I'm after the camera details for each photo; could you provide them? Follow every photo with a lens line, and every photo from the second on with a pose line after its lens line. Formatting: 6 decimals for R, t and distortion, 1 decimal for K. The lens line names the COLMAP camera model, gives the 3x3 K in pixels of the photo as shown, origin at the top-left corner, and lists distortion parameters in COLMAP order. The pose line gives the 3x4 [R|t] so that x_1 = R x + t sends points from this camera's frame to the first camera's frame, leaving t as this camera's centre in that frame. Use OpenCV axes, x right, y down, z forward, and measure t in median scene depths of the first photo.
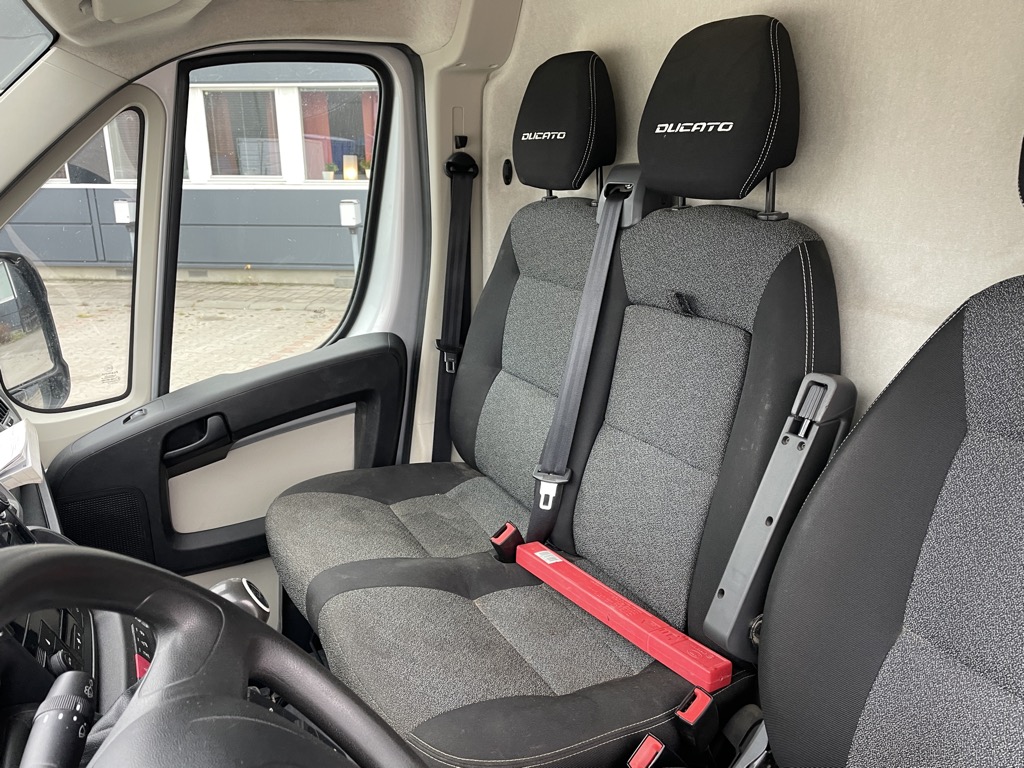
lens RADIAL K [[771.5, 0, 510.7], [0, 771.5, 387.5], [0, 0, 1]] dist [0.095695, -0.117712]
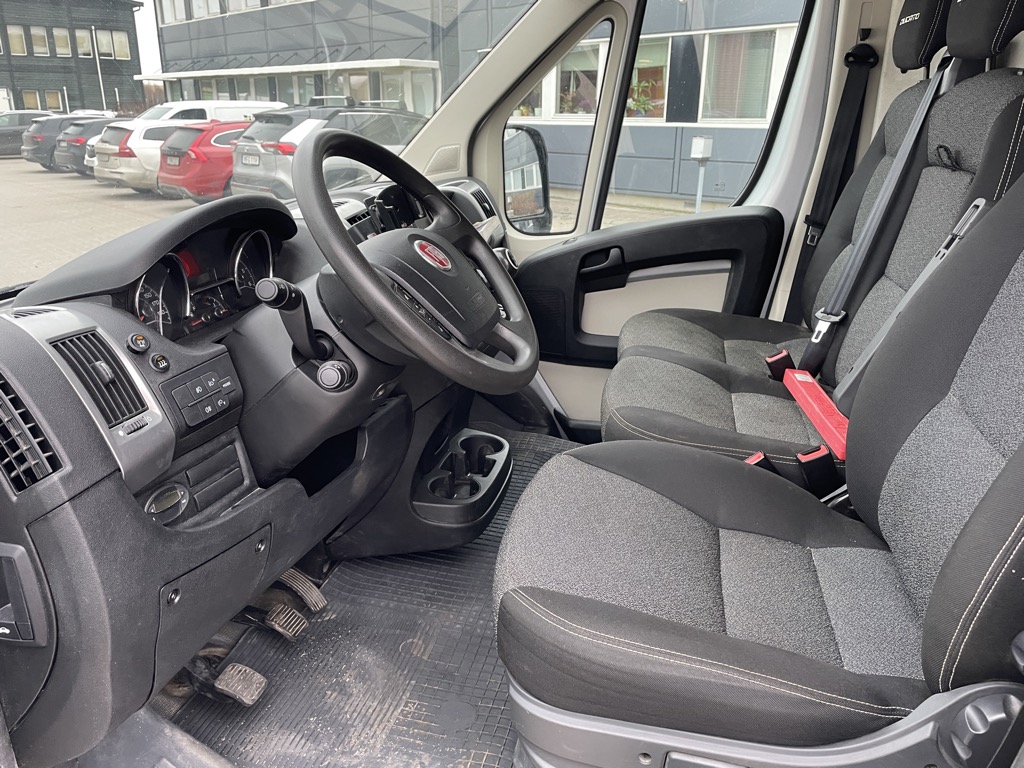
lens RADIAL K [[771.5, 0, 519.7], [0, 771.5, 385.9], [0, 0, 1]] dist [0.095695, -0.117712]
pose [[0.771902, 0.221962, -0.595735, 0.346648], [-0.185583, 0.974928, 0.122781, 0.130934], [0.608051, 0.015784, 0.793741, -0.185700]]
